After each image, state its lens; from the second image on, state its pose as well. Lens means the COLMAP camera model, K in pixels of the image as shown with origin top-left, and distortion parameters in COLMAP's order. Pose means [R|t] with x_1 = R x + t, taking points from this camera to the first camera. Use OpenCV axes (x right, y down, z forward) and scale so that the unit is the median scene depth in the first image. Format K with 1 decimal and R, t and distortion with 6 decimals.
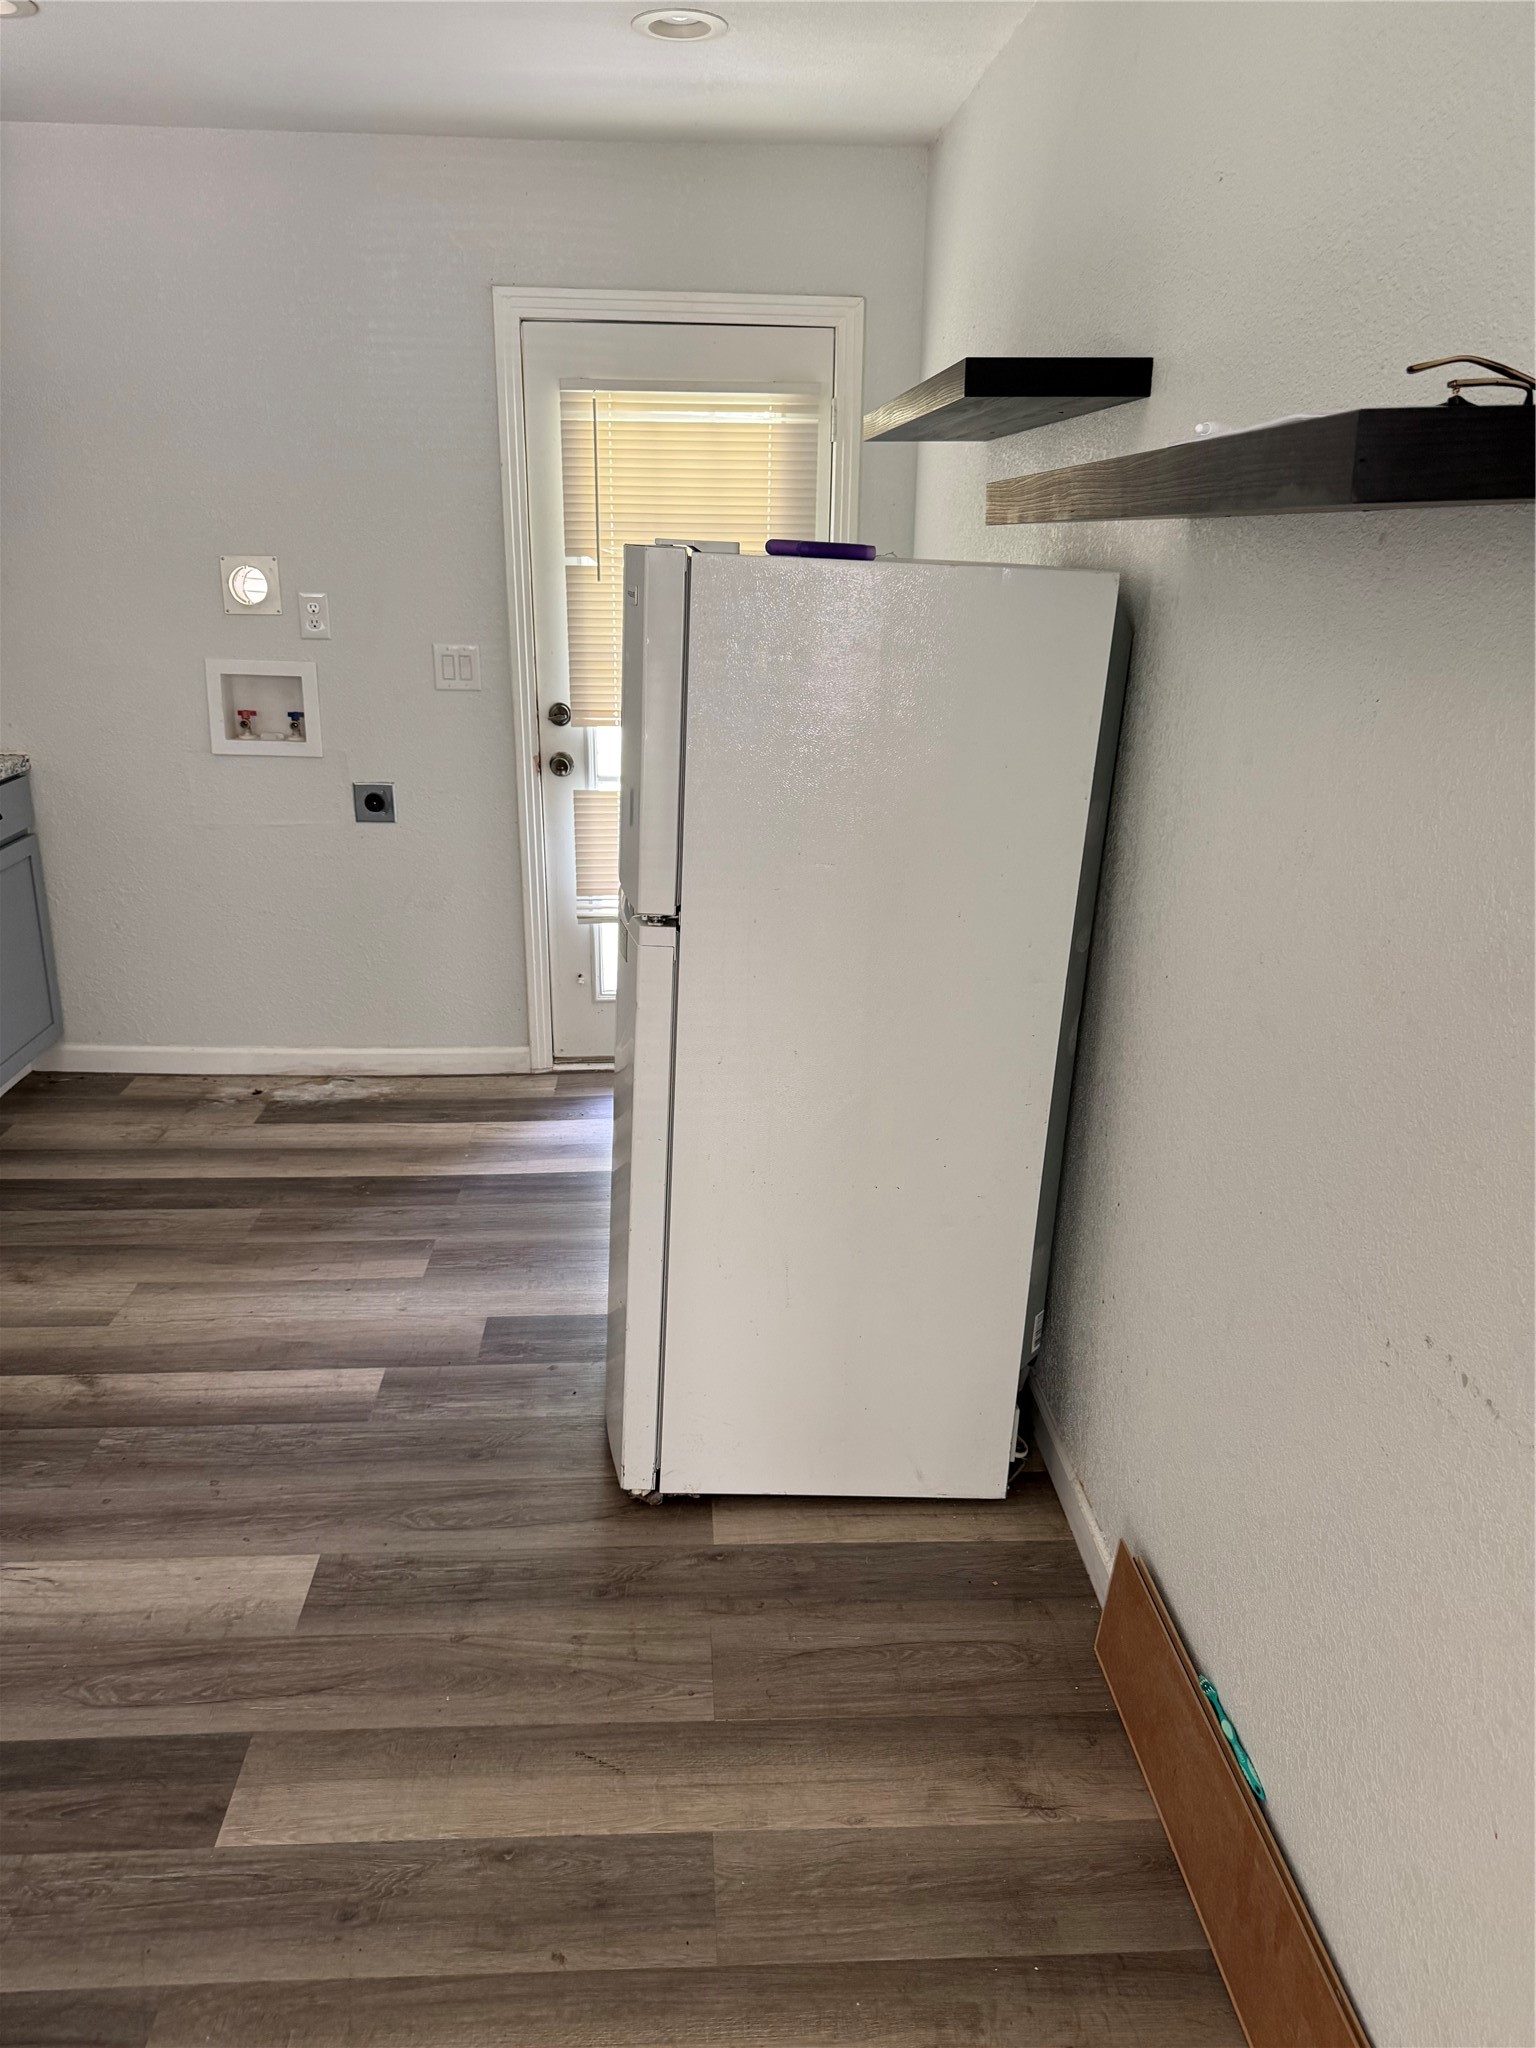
lens RADIAL K [[1437.7, 0, 761.4], [0, 1437.7, 1026.0], [0, 0, 1]] dist [0.044659, -0.023788]
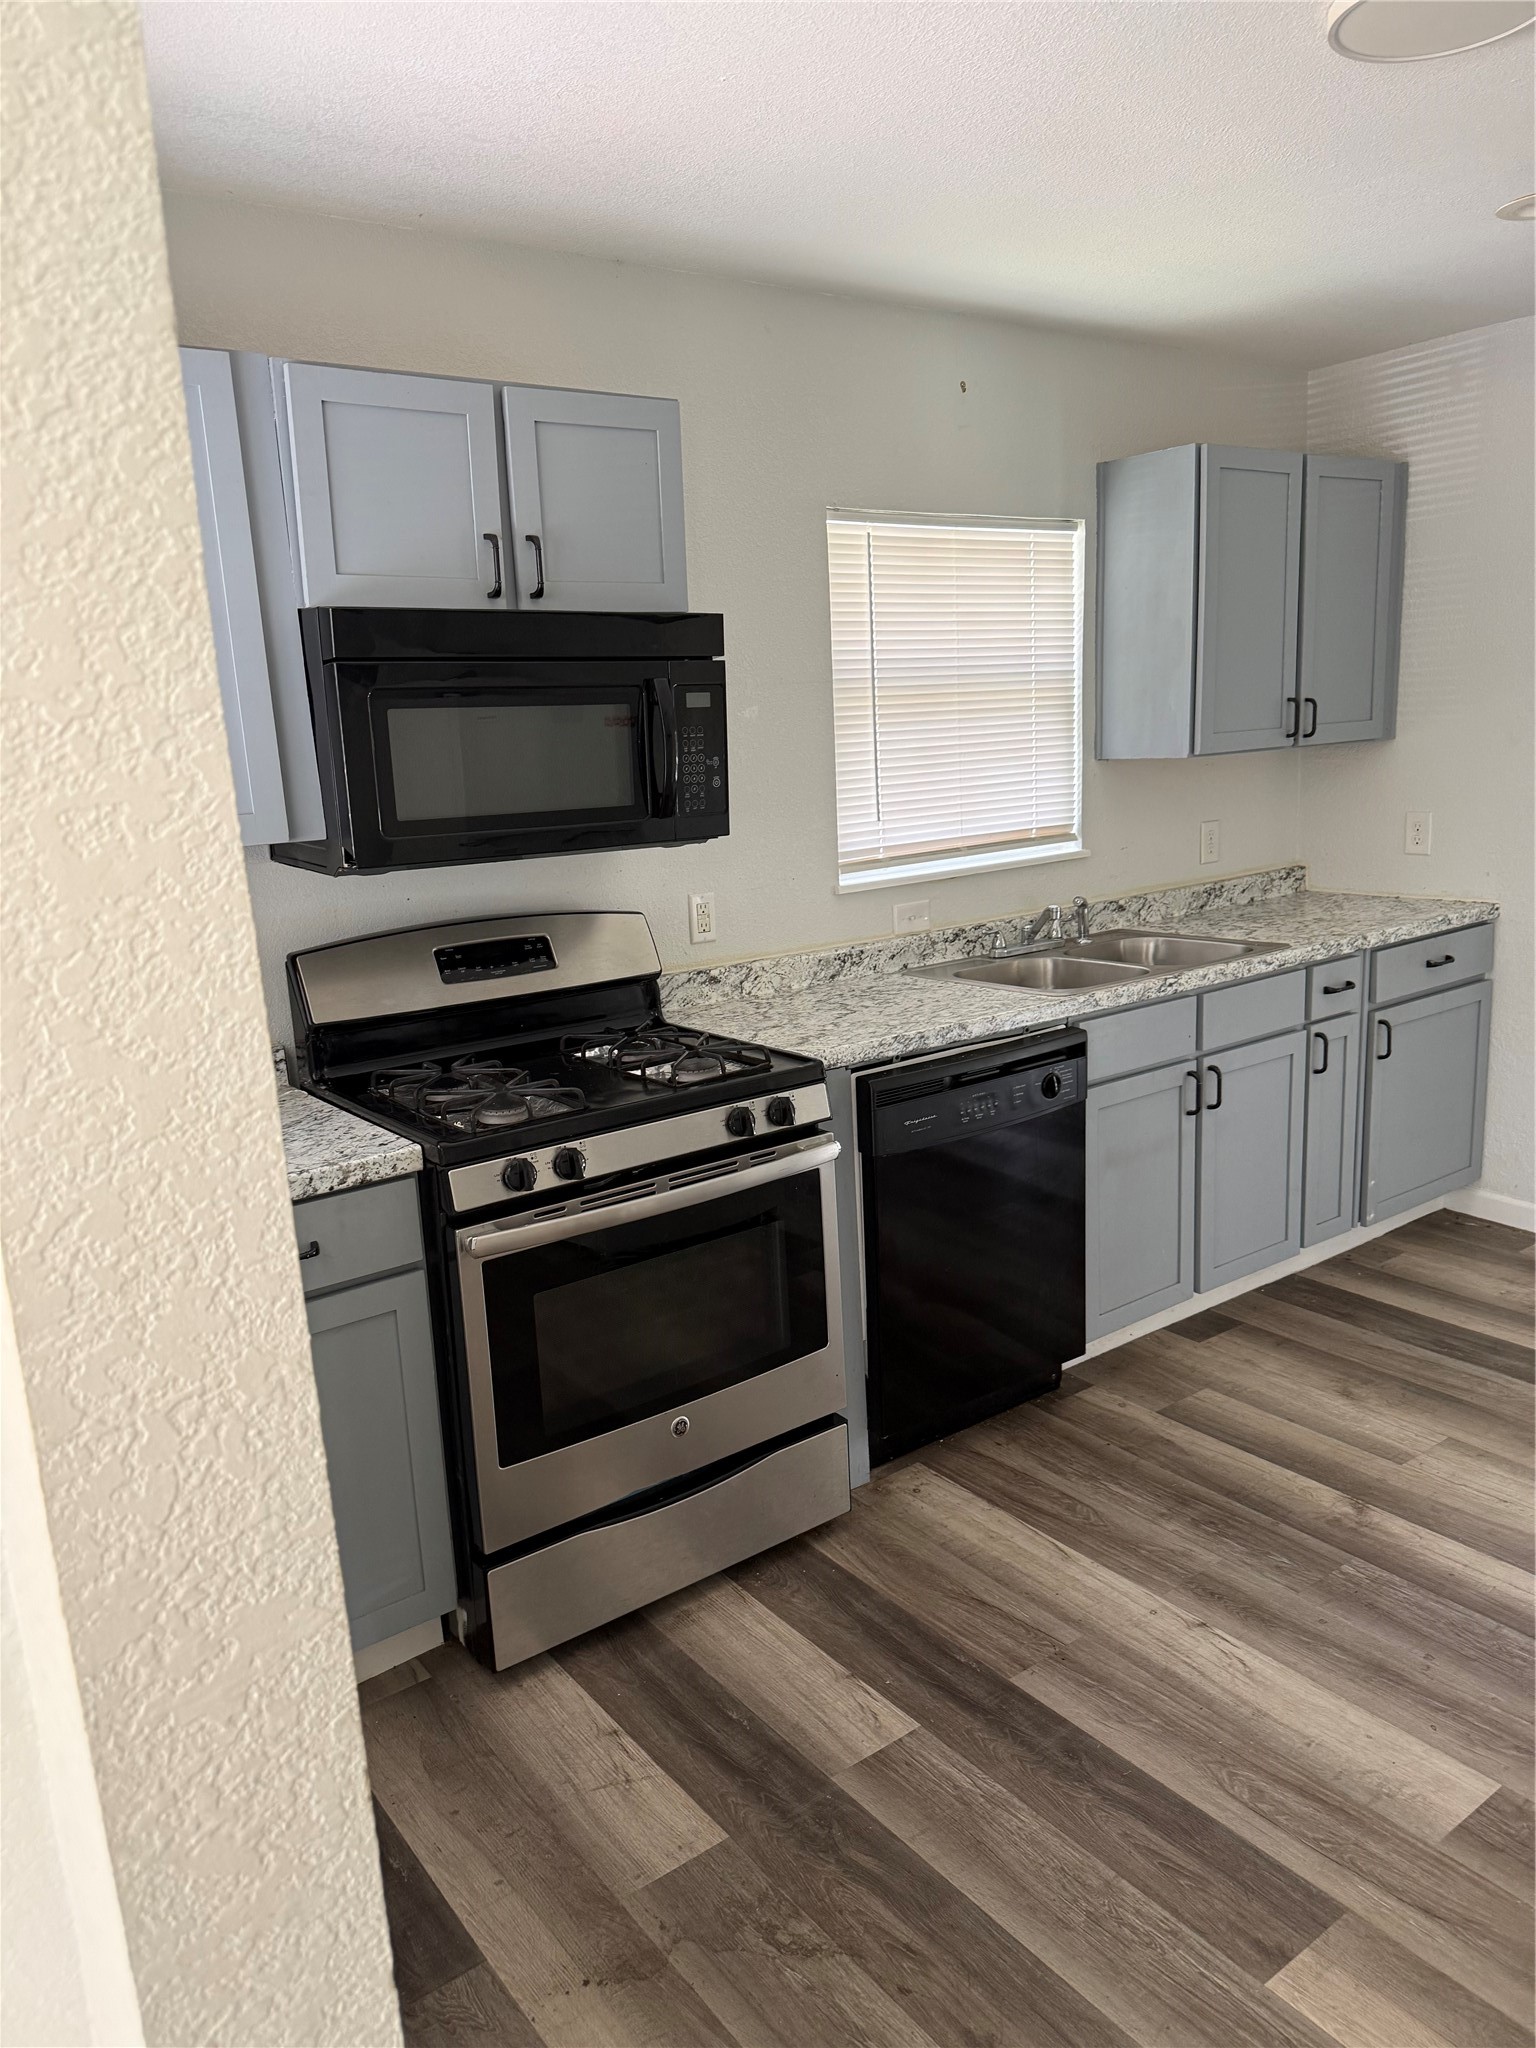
lens RADIAL K [[1437.7, 0, 761.4], [0, 1437.7, 1026.0], [0, 0, 1]] dist [0.044659, -0.023788]
pose [[0.570017, 0.127700, -0.811649, 0.099101], [-0.208758, 0.977940, 0.007254, -0.004634], [0.794670, 0.165304, 0.584101, 0.030433]]
